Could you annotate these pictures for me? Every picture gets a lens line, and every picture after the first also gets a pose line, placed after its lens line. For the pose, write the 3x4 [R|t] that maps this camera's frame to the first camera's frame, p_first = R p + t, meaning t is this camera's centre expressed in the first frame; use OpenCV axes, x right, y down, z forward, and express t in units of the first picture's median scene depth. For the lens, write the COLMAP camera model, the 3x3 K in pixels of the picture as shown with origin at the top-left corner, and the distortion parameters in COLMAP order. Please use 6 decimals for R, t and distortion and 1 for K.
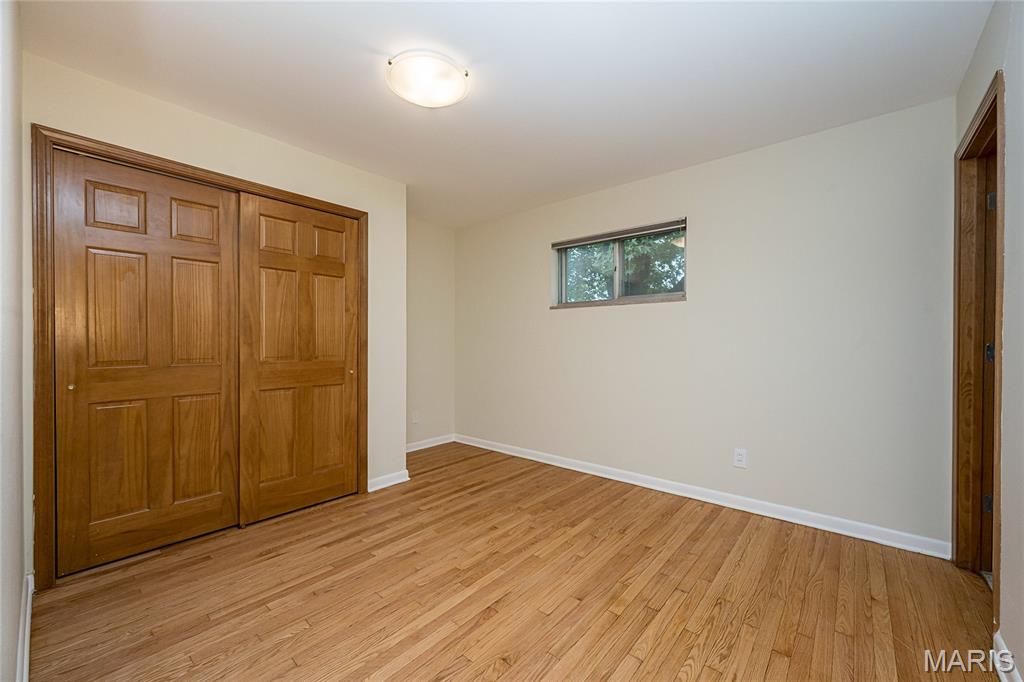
lens RADIAL K [[404.8, 0, 513.2], [0, 404.8, 343.9], [0, 0, 1]] dist [-0.000322, 0.000034]
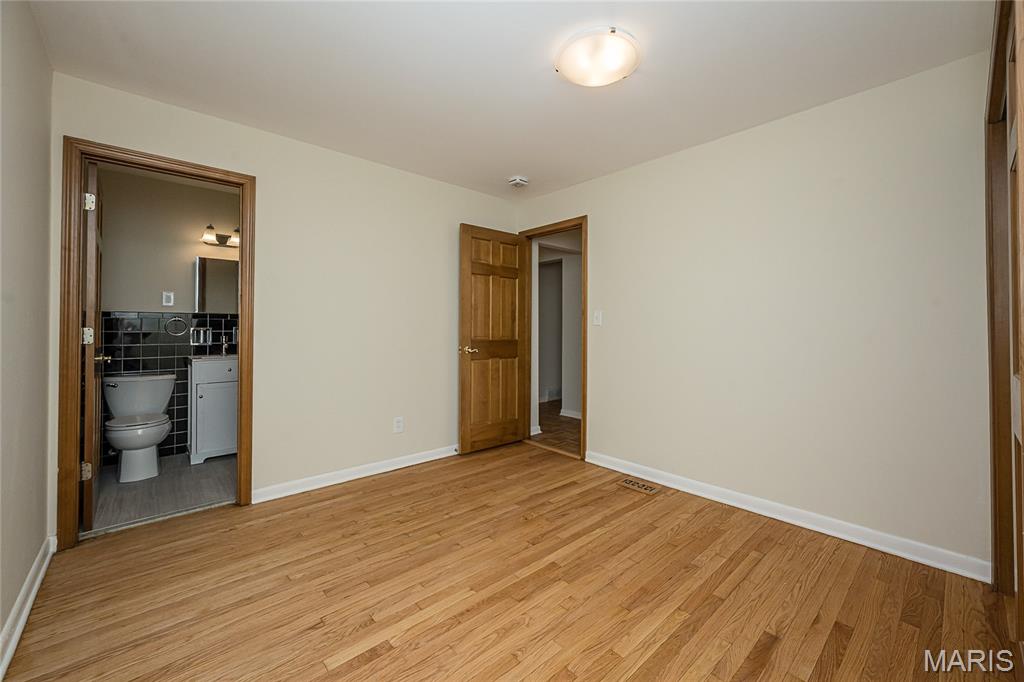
lens RADIAL K [[404.8, 0, 527.5], [0, 404.8, 320.3], [0, 0, 1]] dist [-0.000322, 0.000034]
pose [[-0.993805, -0.003093, 0.111098, -0.167559], [-0.004087, 0.999954, -0.008720, -0.017695], [-0.111066, -0.009120, -0.993771, 2.126708]]
